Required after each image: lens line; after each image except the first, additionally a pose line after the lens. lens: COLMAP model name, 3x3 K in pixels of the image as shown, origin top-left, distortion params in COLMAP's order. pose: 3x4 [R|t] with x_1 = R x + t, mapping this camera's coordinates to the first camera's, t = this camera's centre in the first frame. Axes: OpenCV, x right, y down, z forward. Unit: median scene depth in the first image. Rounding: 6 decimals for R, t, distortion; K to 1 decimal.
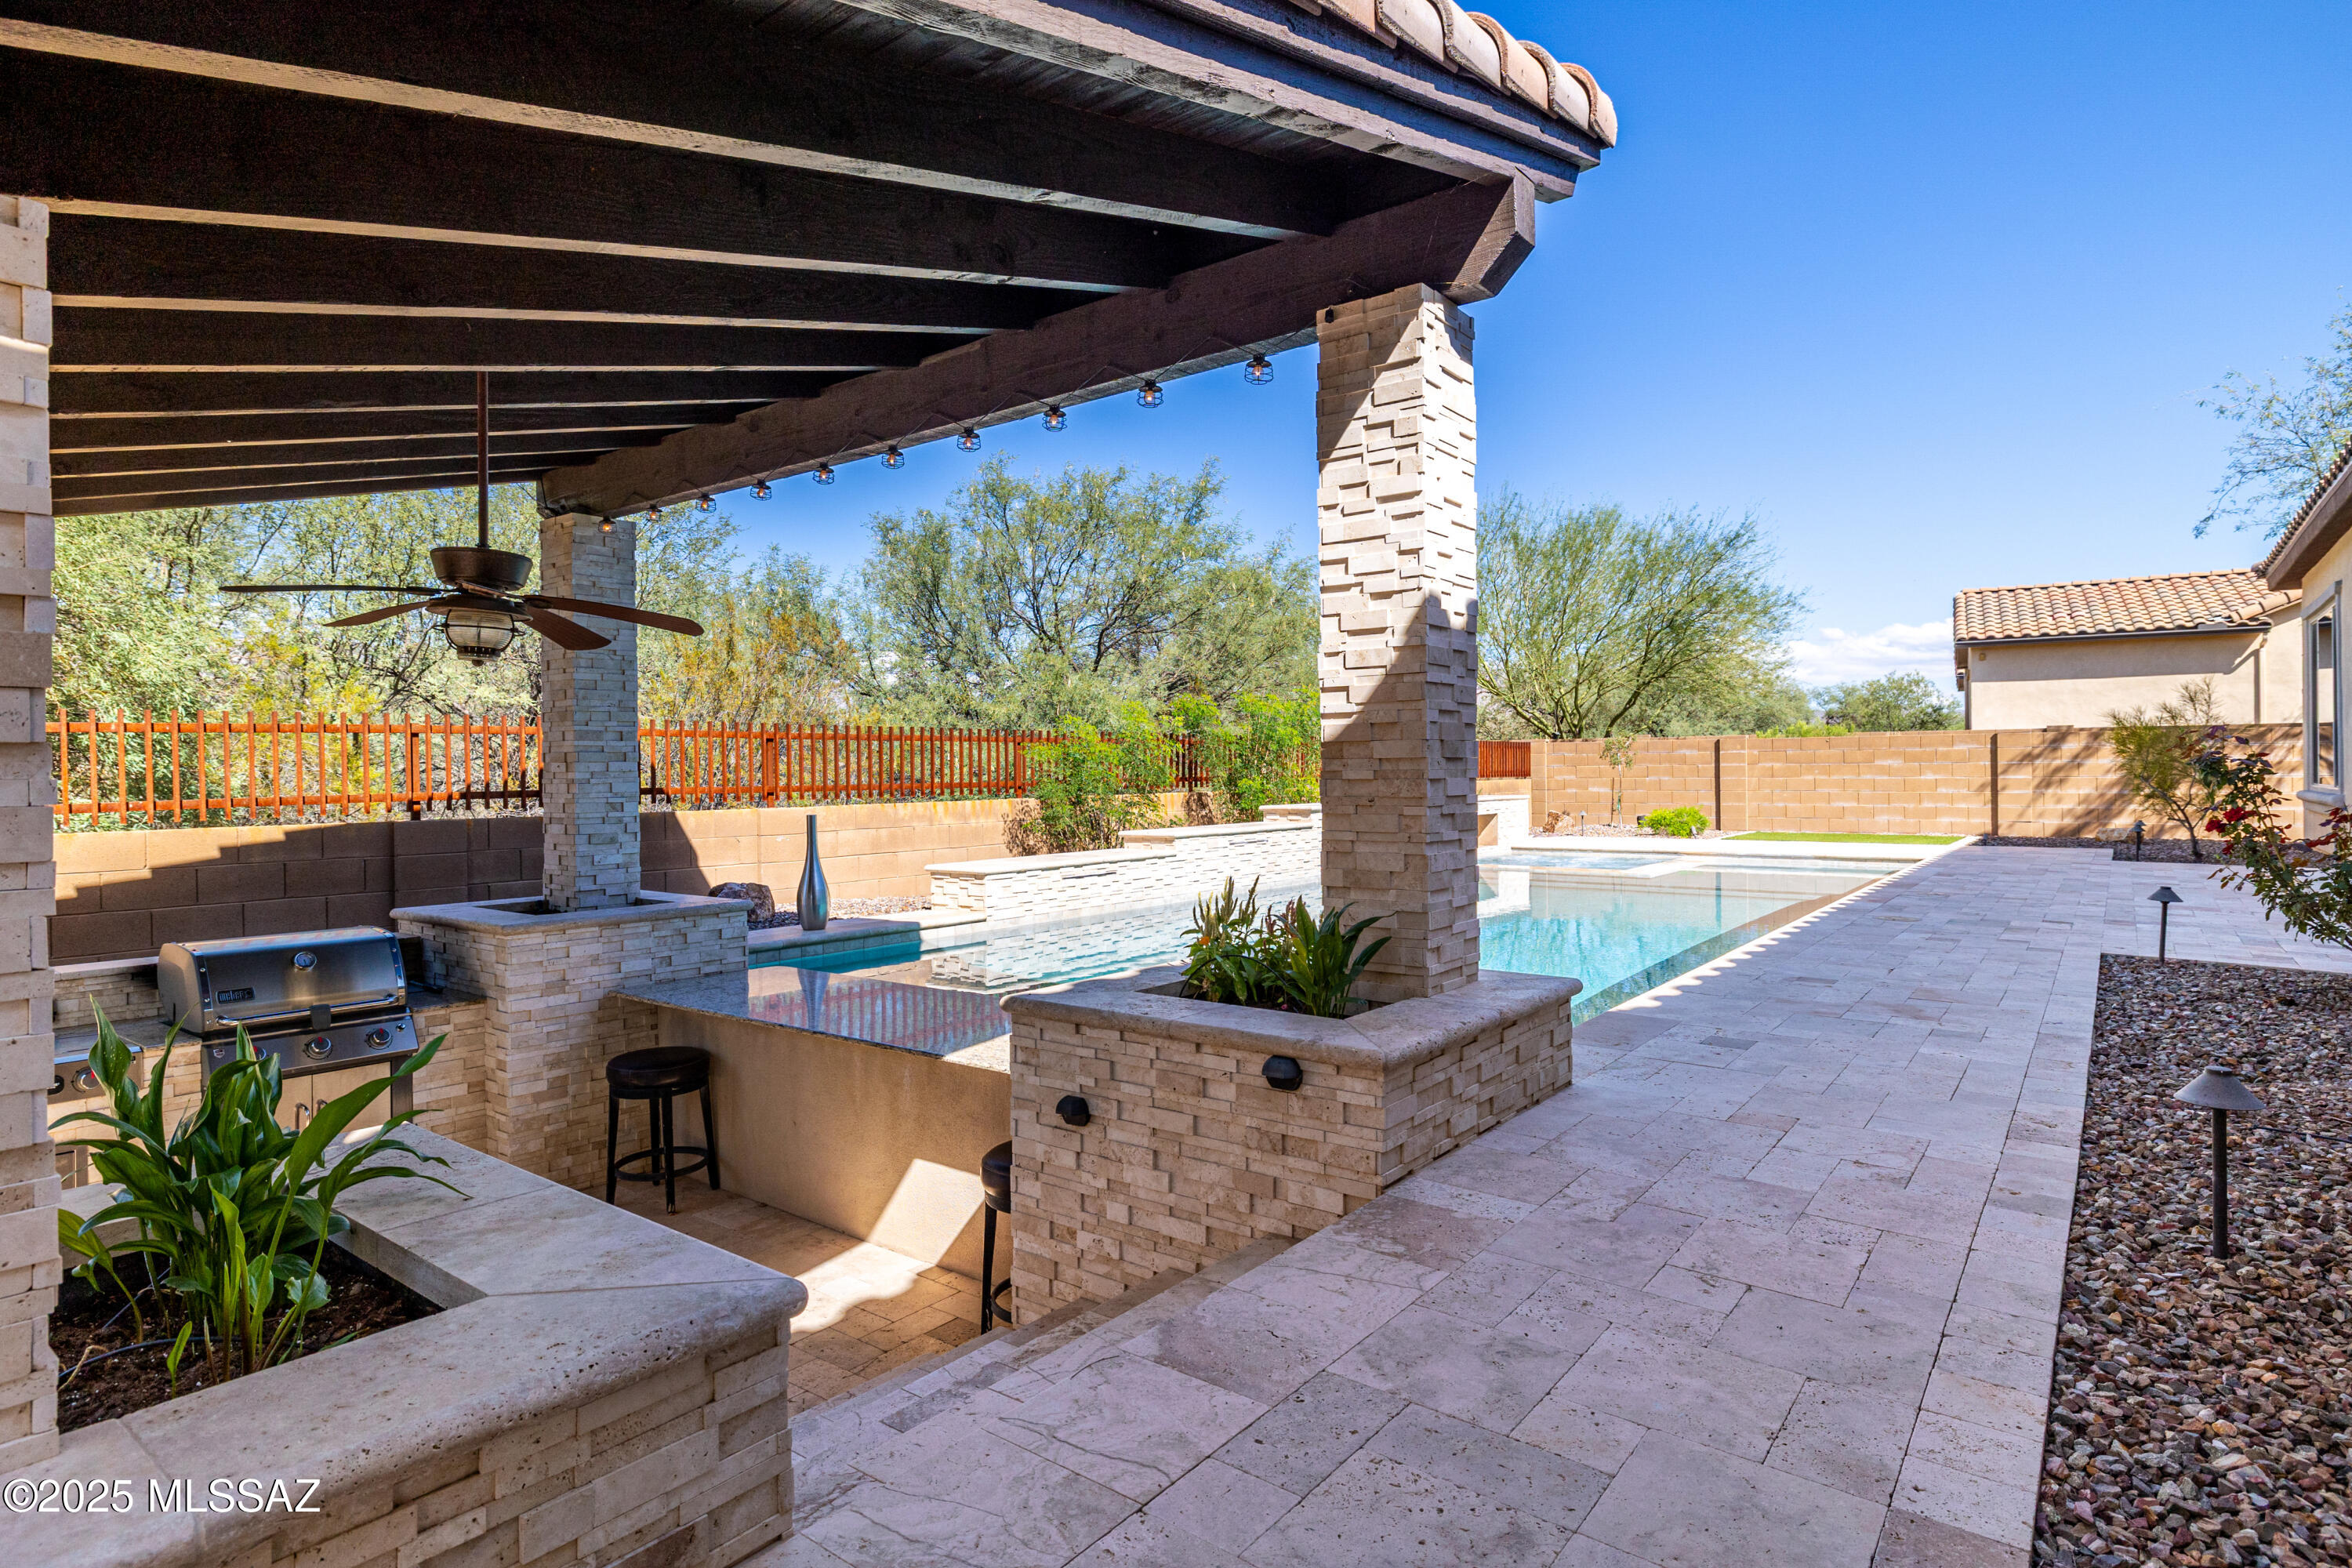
lens RADIAL K [[1222.9, 0, 1177.1], [0, 1222.9, 774.4], [0, 0, 1]] dist [-0.002897, -0.000316]
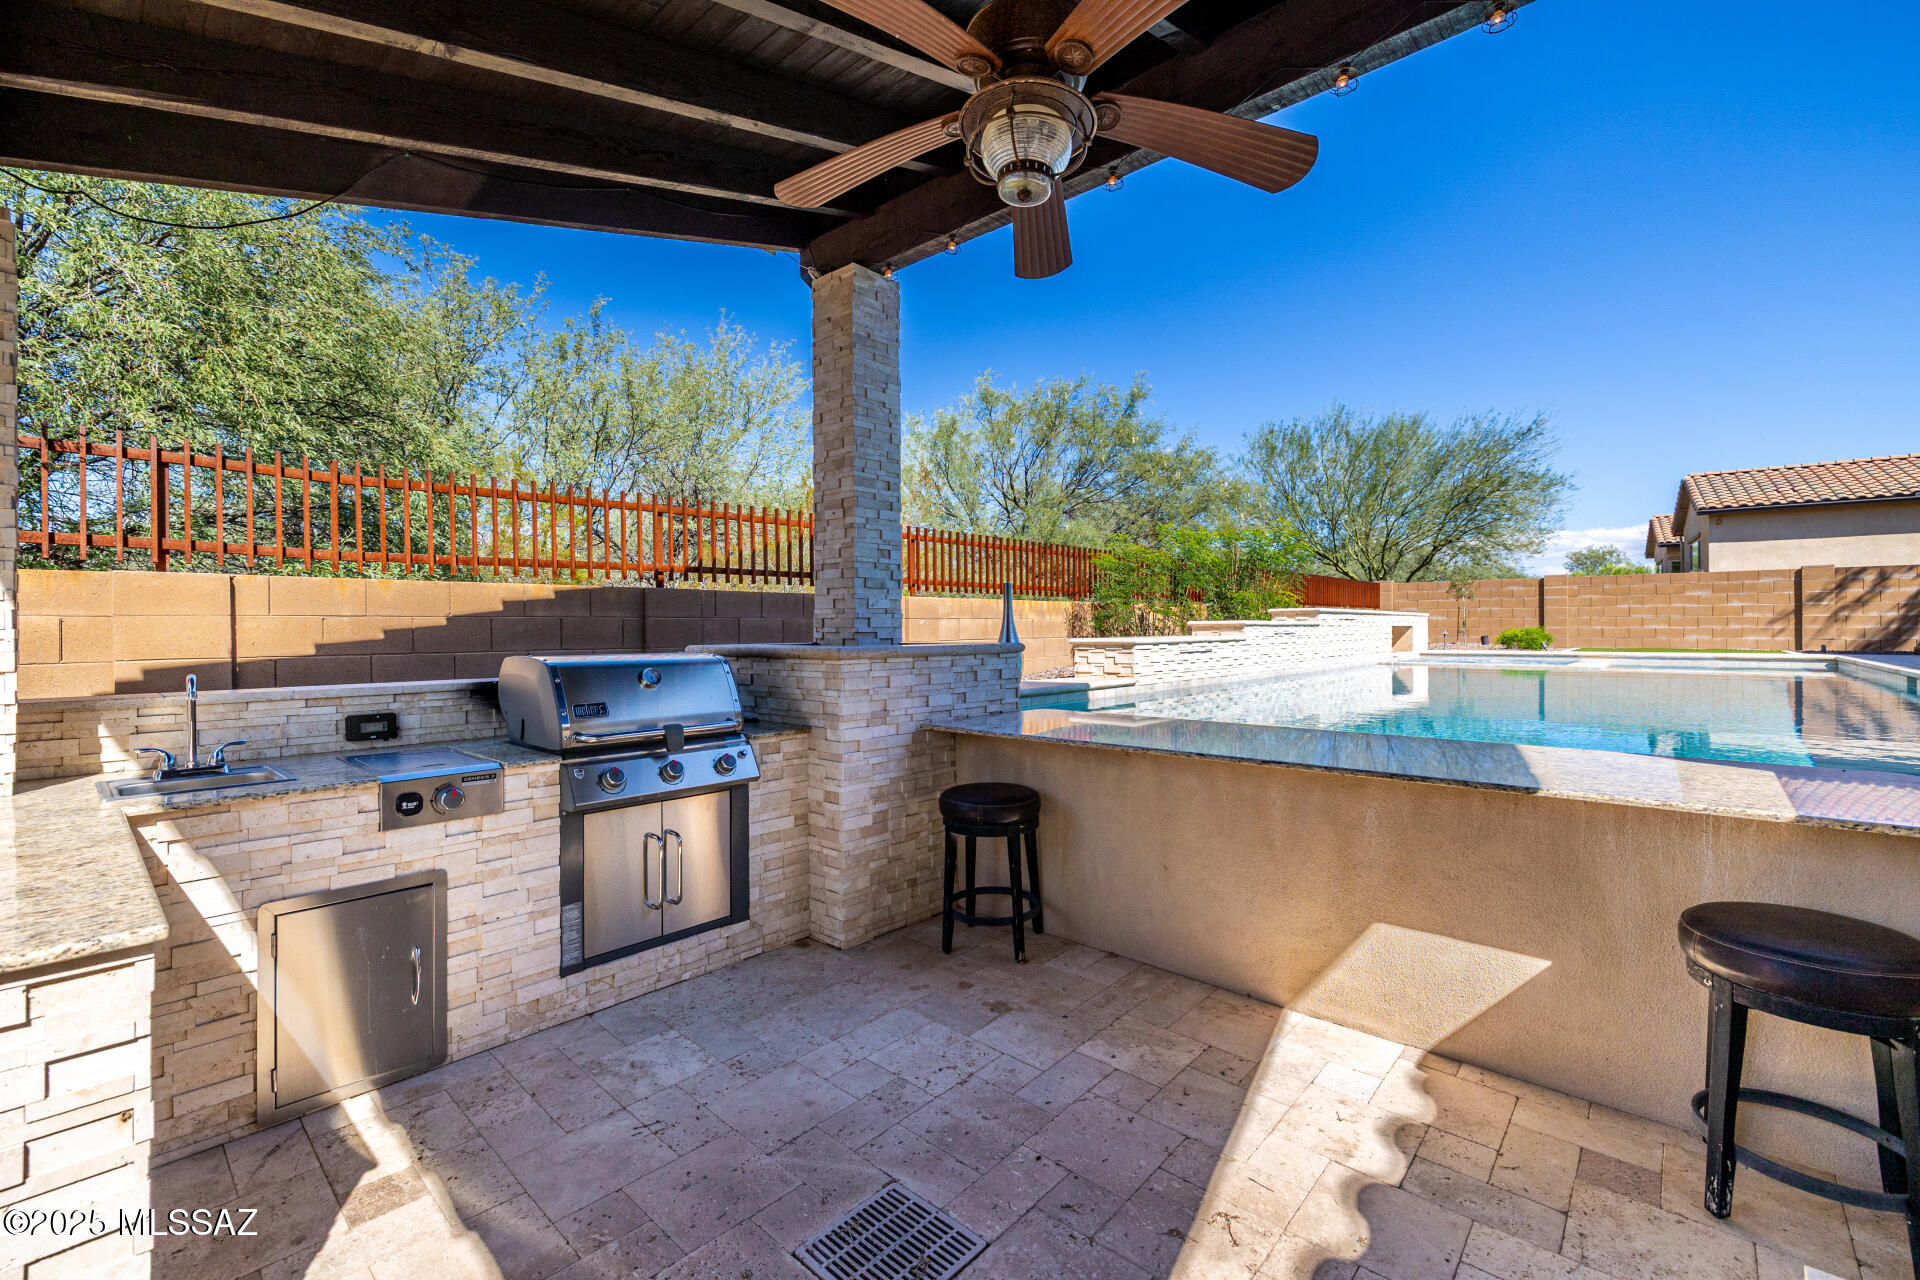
lens RADIAL K [[805.8, 0, 962.7], [0, 805.8, 629.3], [0, 0, 1]] dist [0.000191, 0.000275]
pose [[0.996841, 0.003670, -0.079343, -0.348347], [-0.003607, 0.999993, 0.000937, 0.092400], [0.079346, -0.000648, 0.996847, 0.333231]]
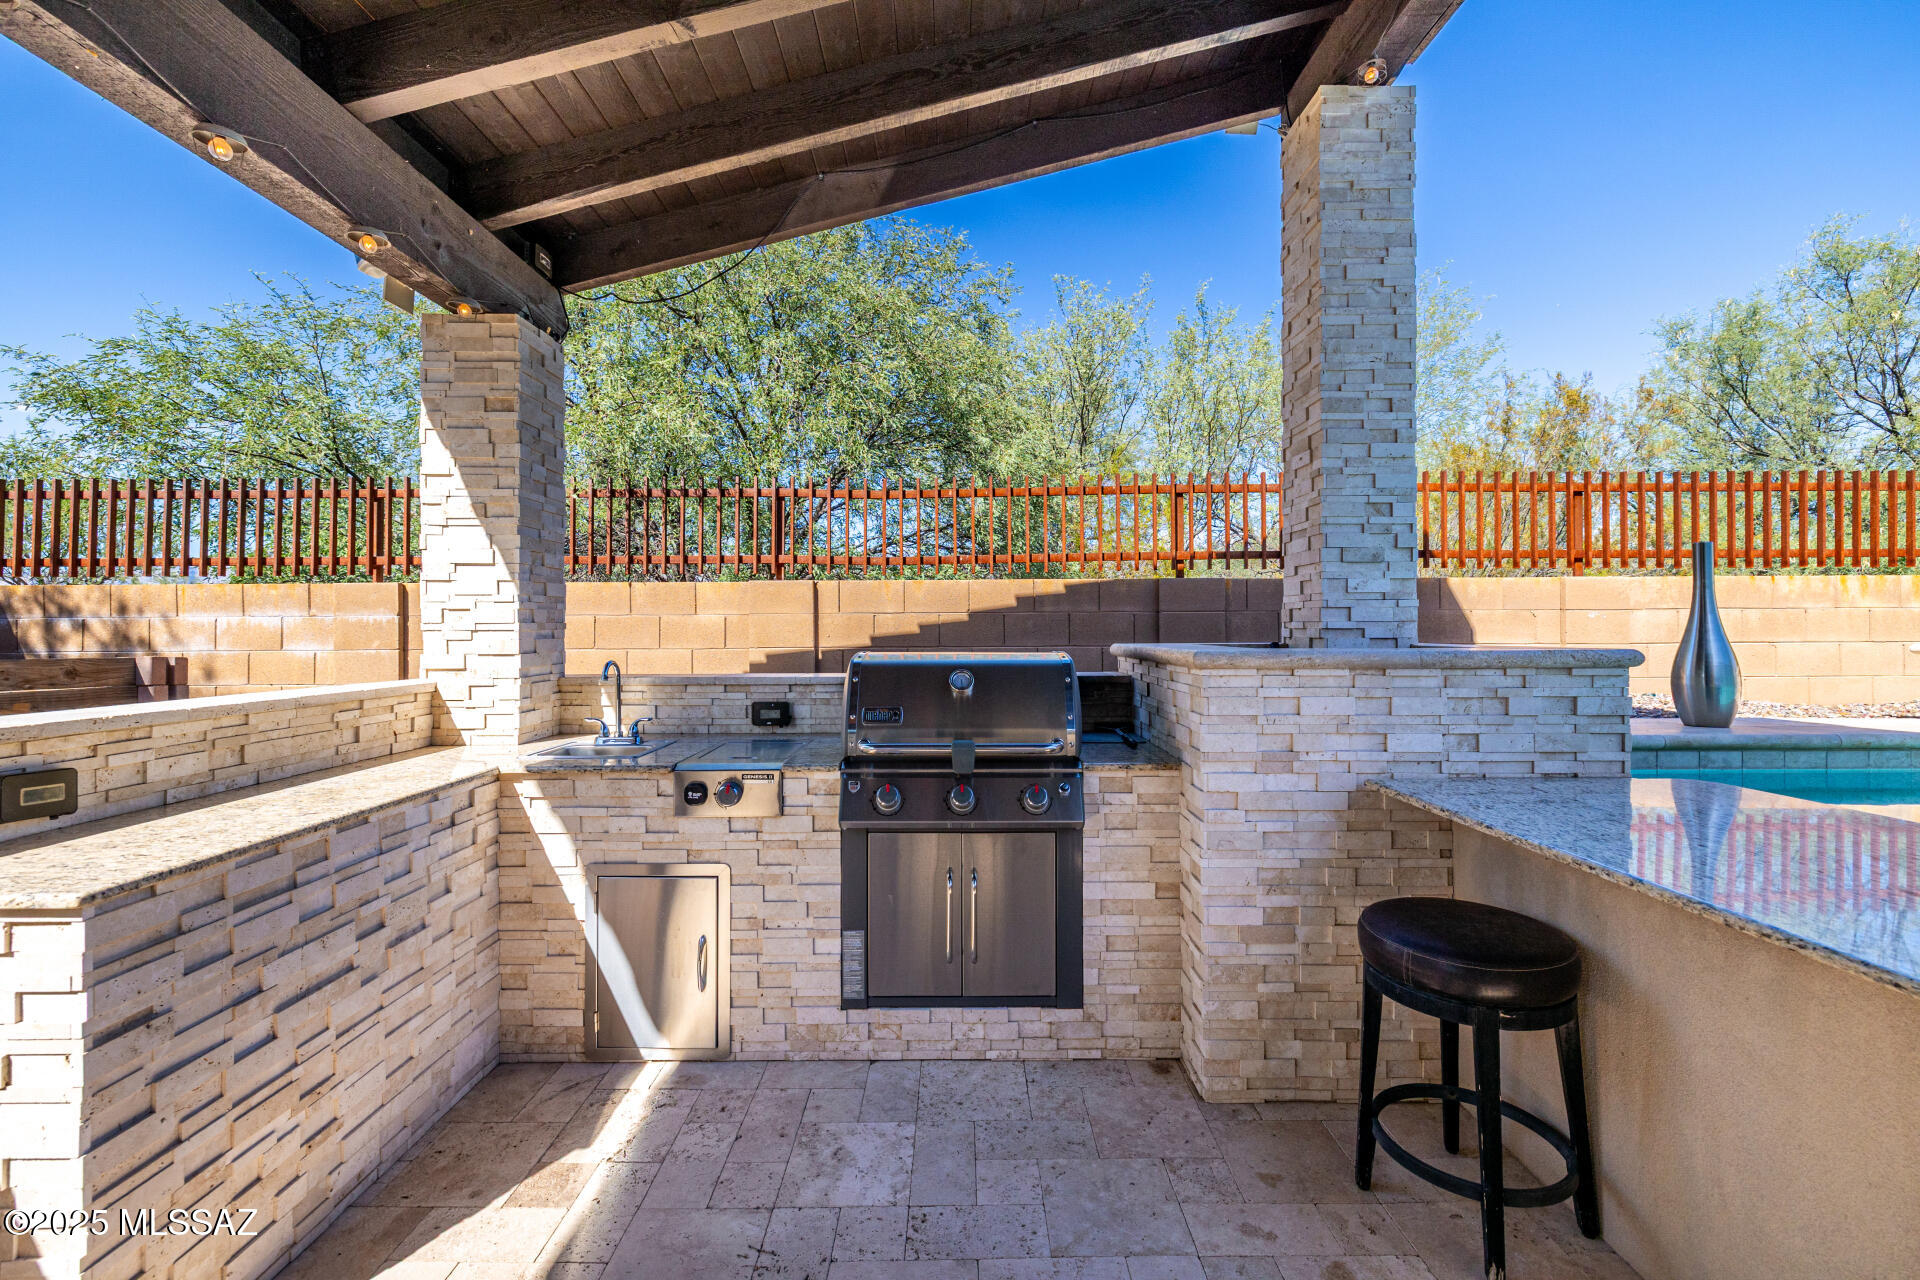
lens RADIAL K [[805.8, 0, 964.3], [0, 805.8, 630.8], [0, 0, 1]] dist [0.000191, 0.000275]
pose [[0.614061, 0.009419, -0.789202, -0.253869], [-0.003355, 0.999951, 0.009325, 0.093485], [0.789252, -0.003078, 0.614062, 0.555937]]
